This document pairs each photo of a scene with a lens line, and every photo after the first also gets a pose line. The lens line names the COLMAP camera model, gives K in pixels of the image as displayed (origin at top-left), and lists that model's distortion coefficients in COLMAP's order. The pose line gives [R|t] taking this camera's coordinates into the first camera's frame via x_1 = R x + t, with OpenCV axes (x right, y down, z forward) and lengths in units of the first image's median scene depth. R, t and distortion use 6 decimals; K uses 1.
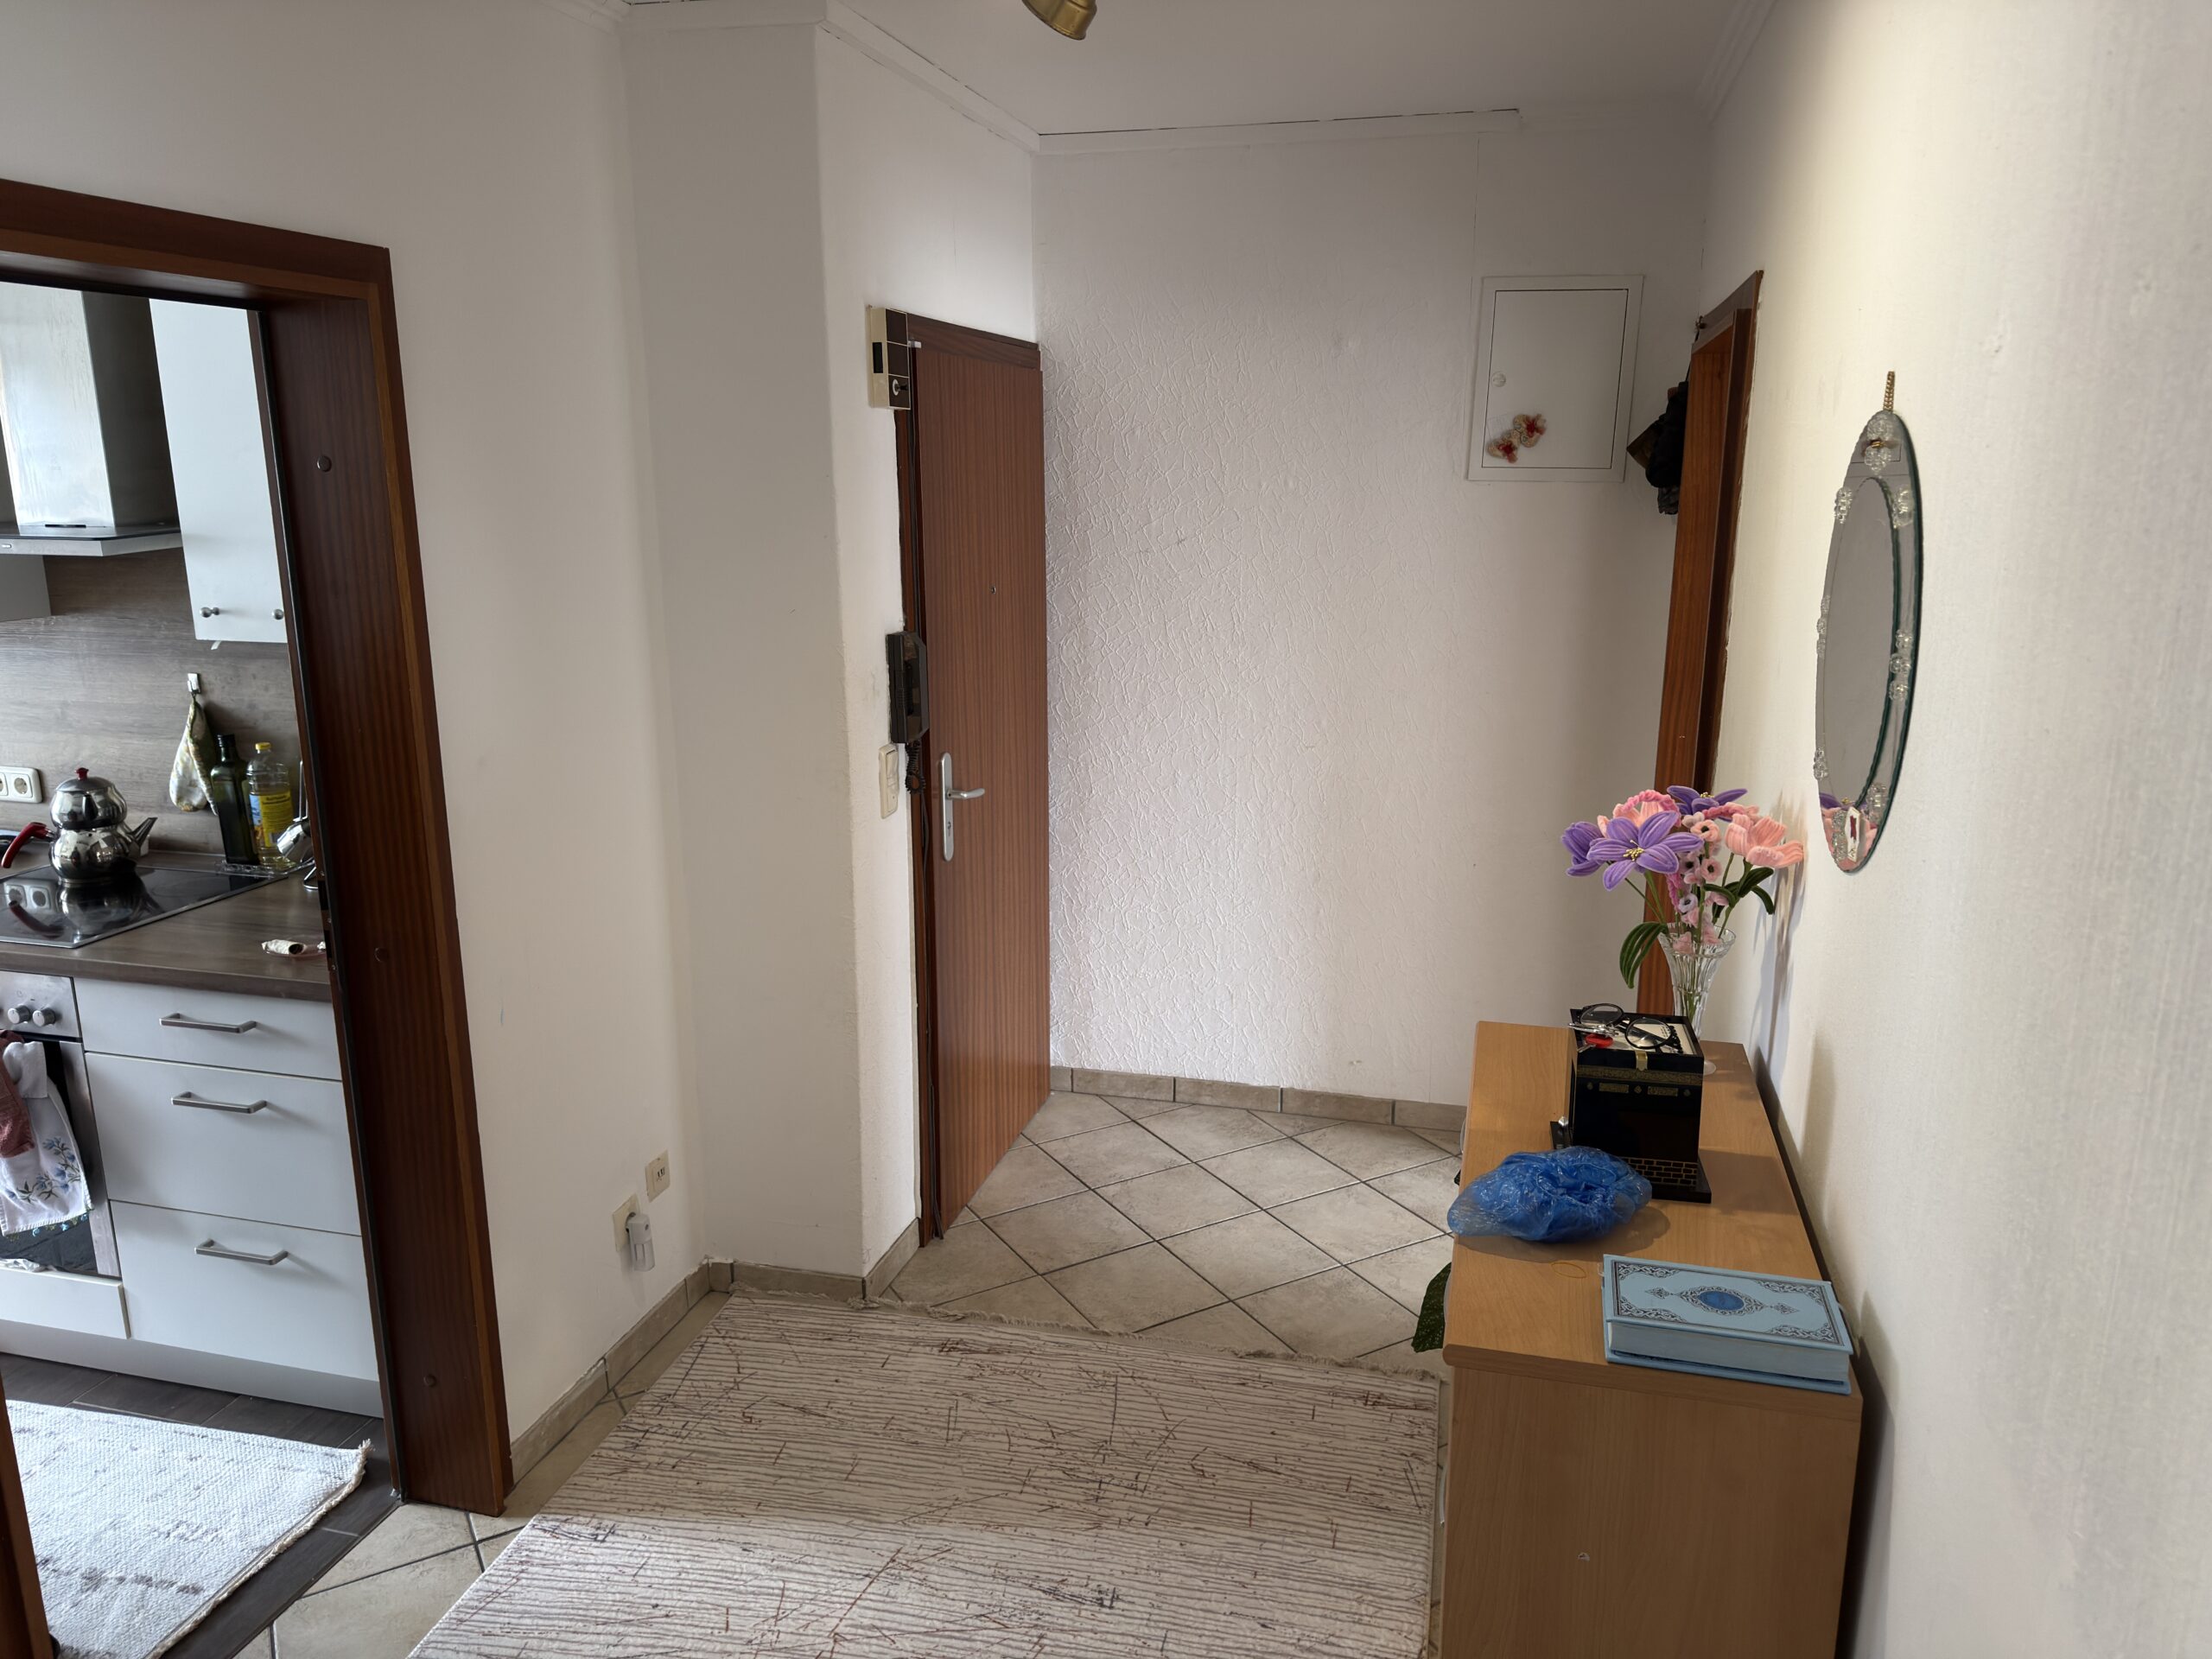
lens RADIAL K [[1584.8, 0, 1106.0], [0, 1584.8, 829.5], [0, 0, 1]] dist [-0.005523, -0.005664]
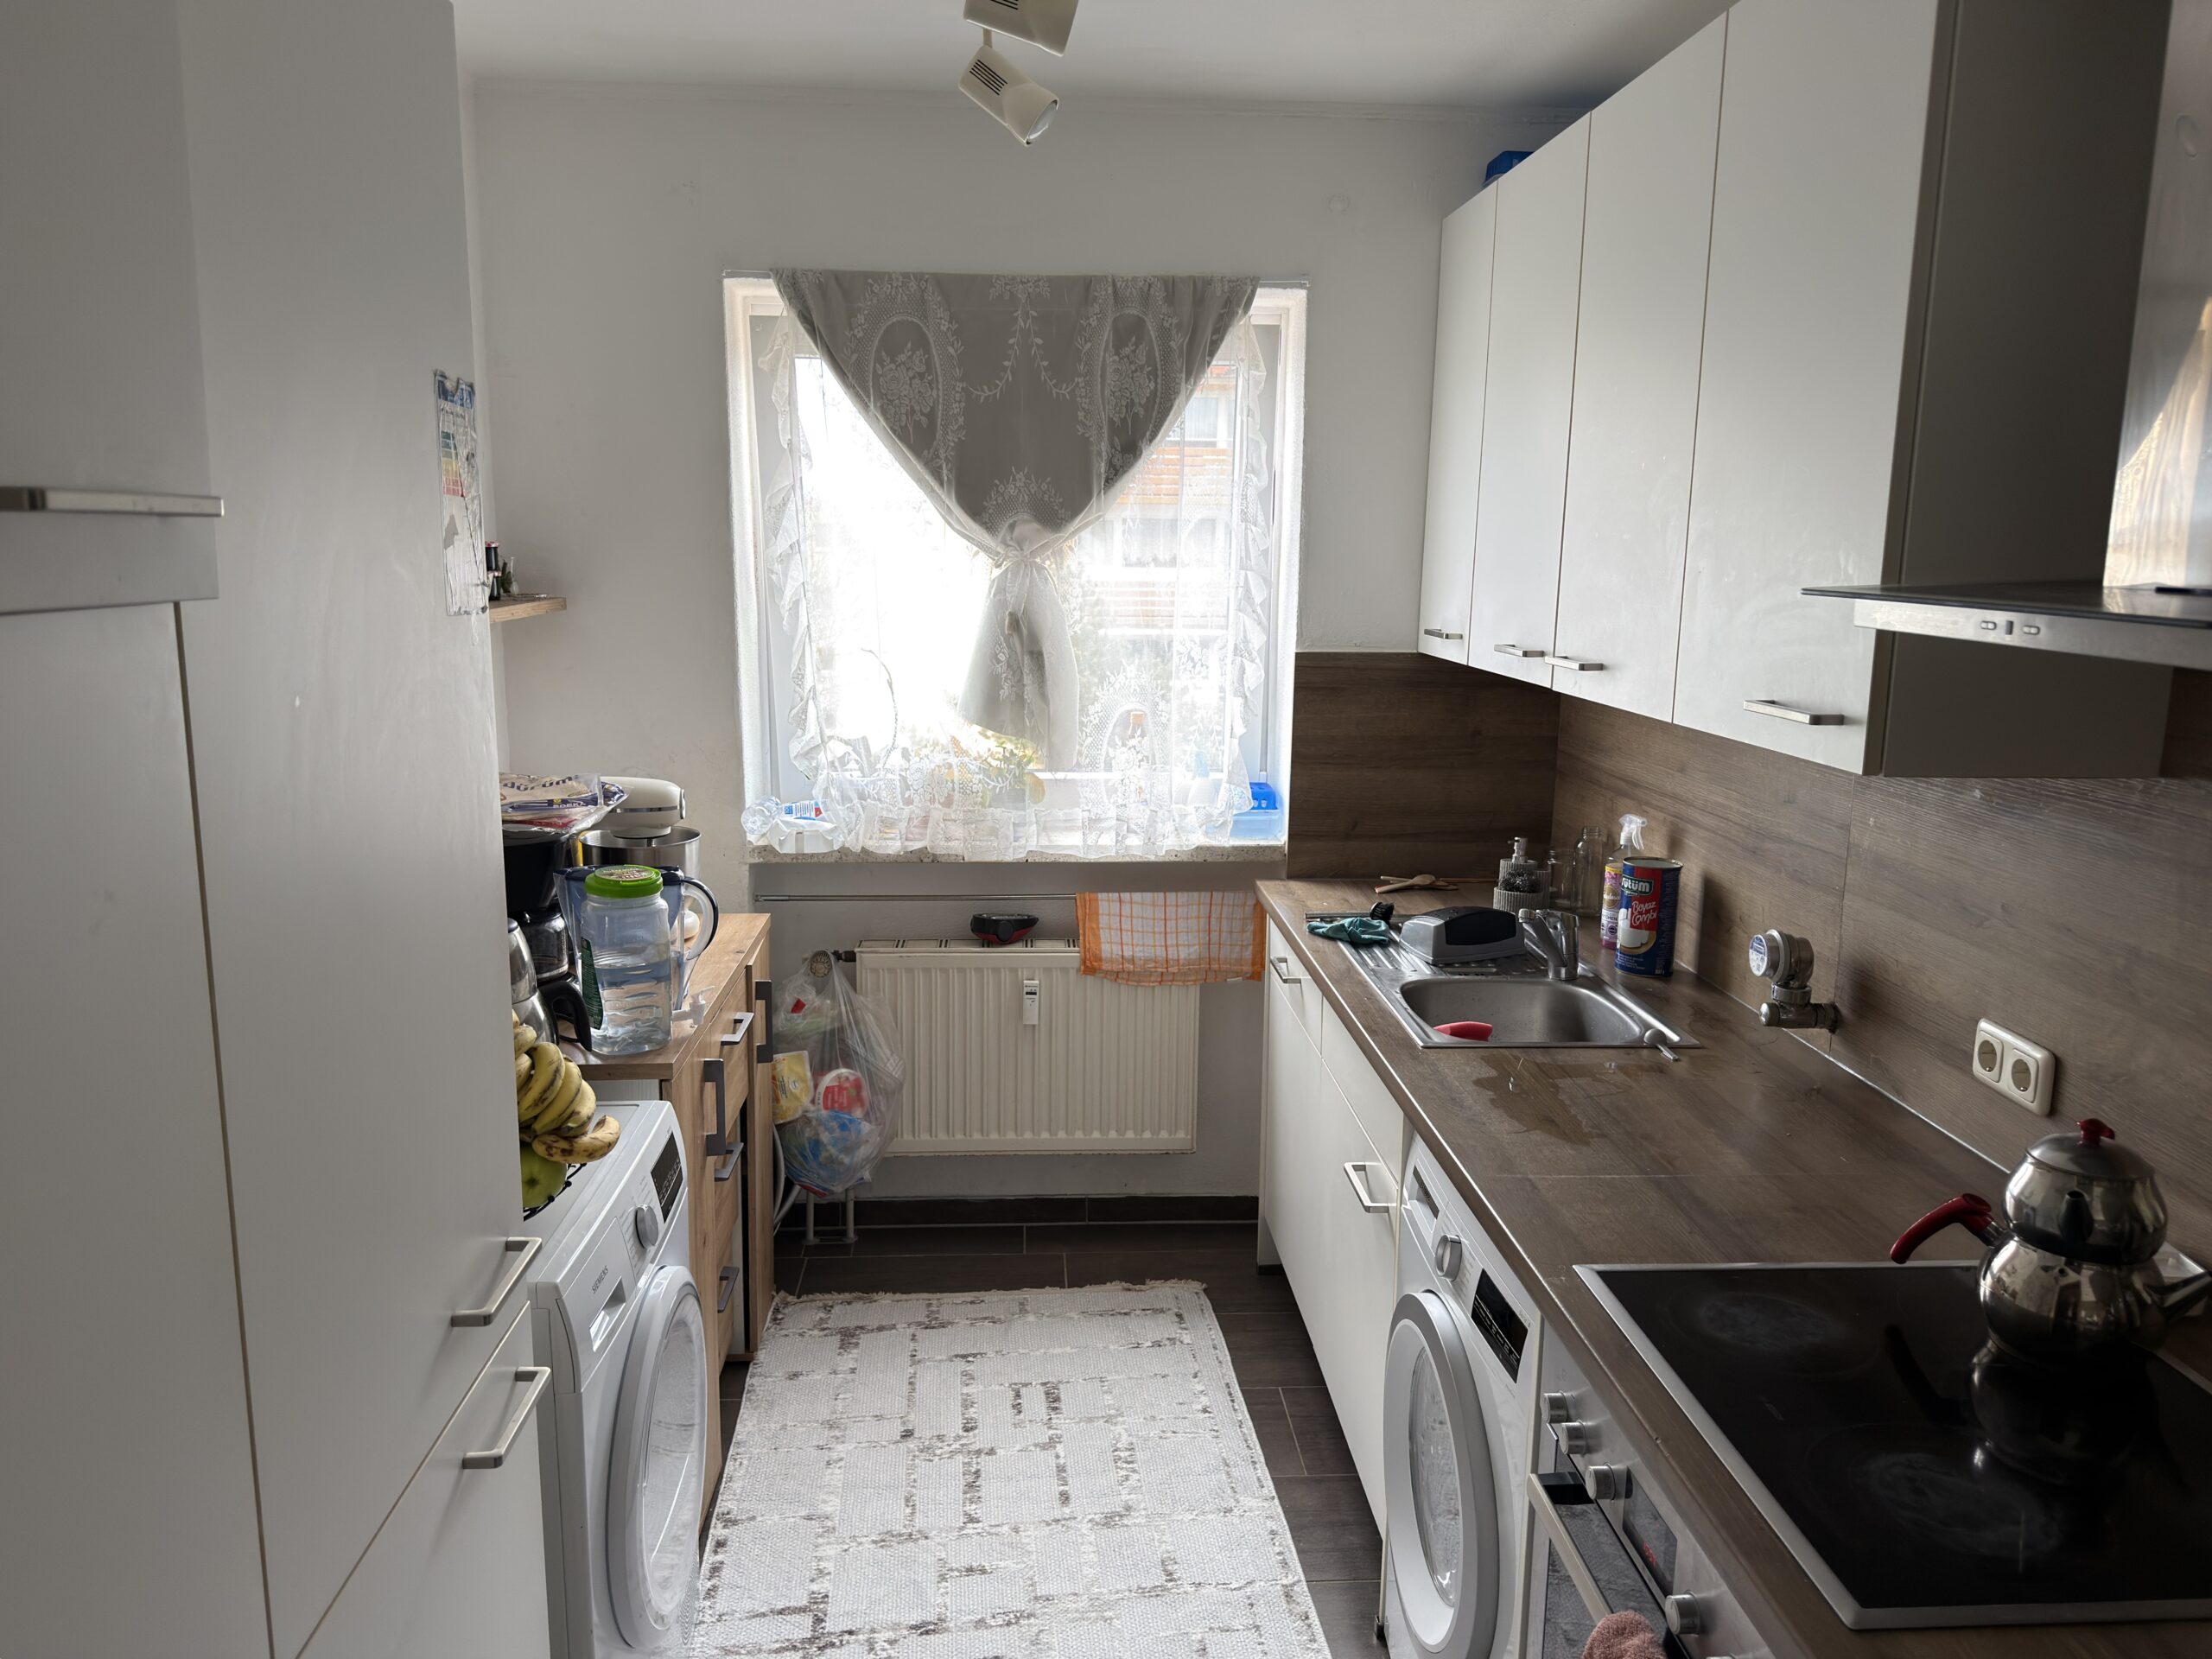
lens RADIAL K [[1584.8, 0, 1106.0], [0, 1584.8, 829.5], [0, 0, 1]] dist [-0.005523, -0.005664]
pose [[0.305300, 0.176557, -0.935746, -0.303389], [-0.229407, 0.967357, 0.107674, -0.096595], [0.924210, 0.181794, 0.335837, 0.531538]]
